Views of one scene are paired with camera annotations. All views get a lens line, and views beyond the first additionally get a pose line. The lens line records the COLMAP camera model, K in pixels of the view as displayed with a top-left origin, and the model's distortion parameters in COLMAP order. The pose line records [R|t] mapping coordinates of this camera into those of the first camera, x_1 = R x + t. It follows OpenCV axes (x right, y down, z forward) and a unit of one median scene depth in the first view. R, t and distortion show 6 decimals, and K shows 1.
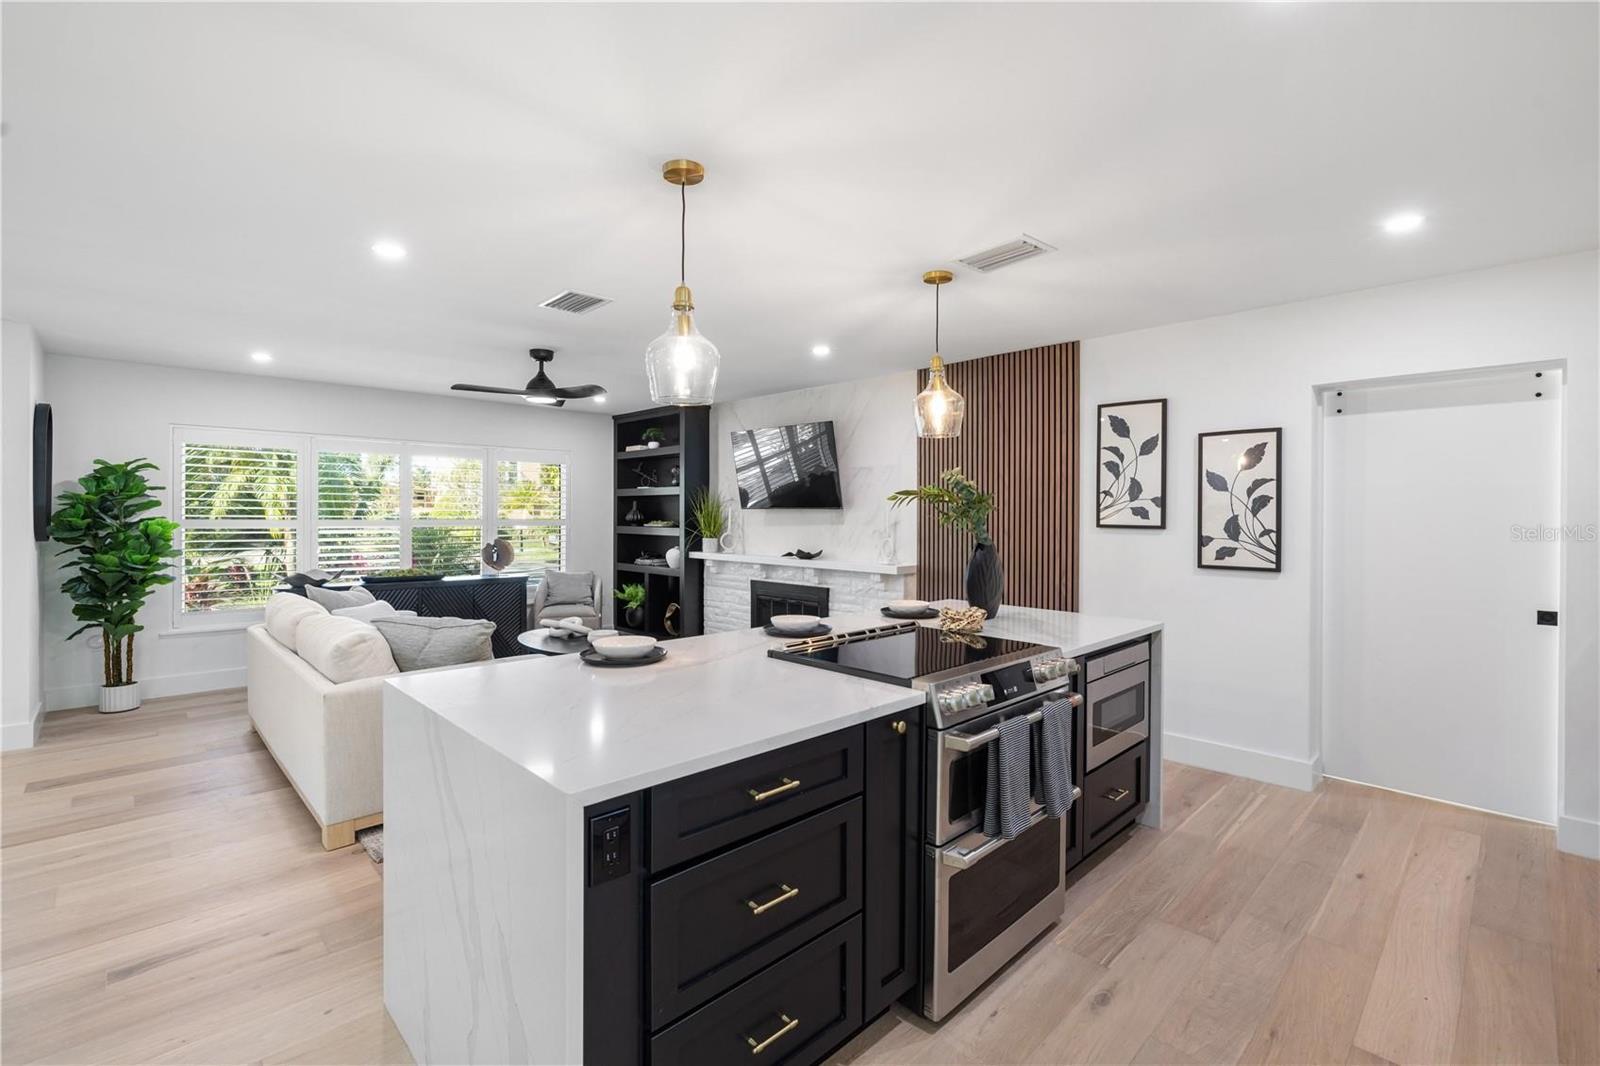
lens RADIAL K [[705.3, 0, 798.4], [0, 705.3, 516.2], [0, 0, 1]] dist [-0.002063, -0.000097]
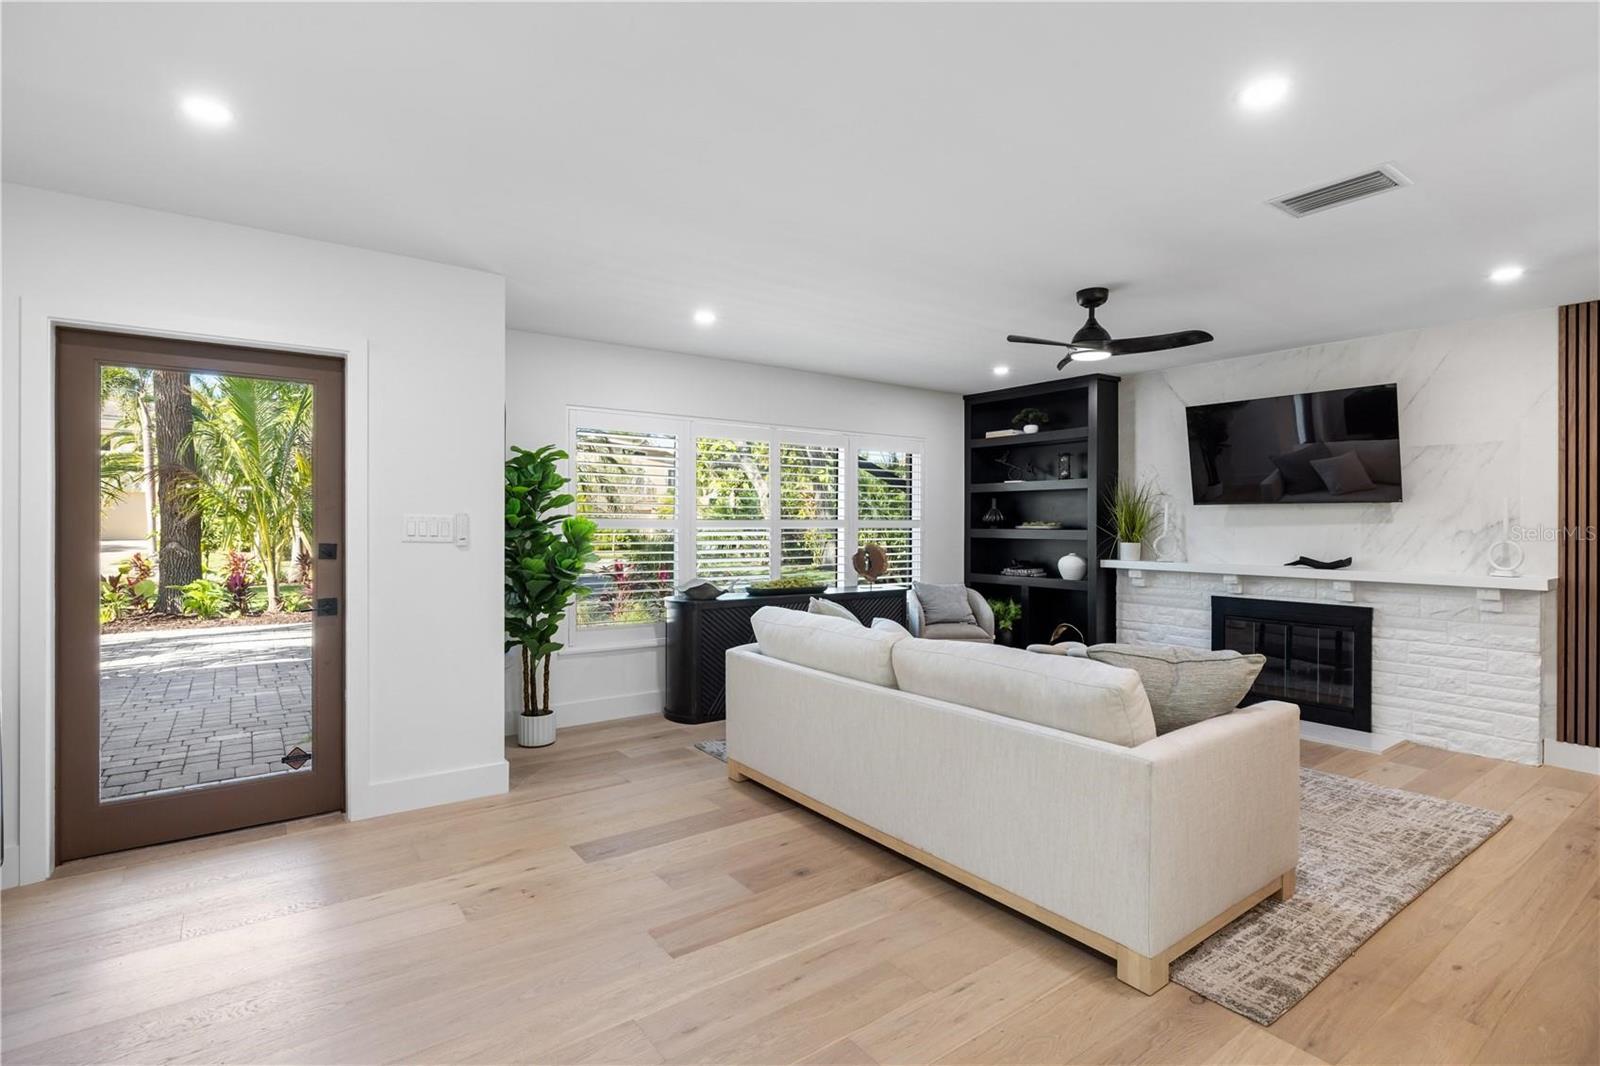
lens RADIAL K [[765.7, 0, 806.9], [0, 765.7, 528.3], [0, 0, 1]] dist [0.001100, 0.000209]
pose [[0.991040, -0.002417, -0.133547, -0.380578], [0.002933, 0.999989, 0.003668, 0.011069], [0.133536, -0.004027, 0.991036, 0.098599]]
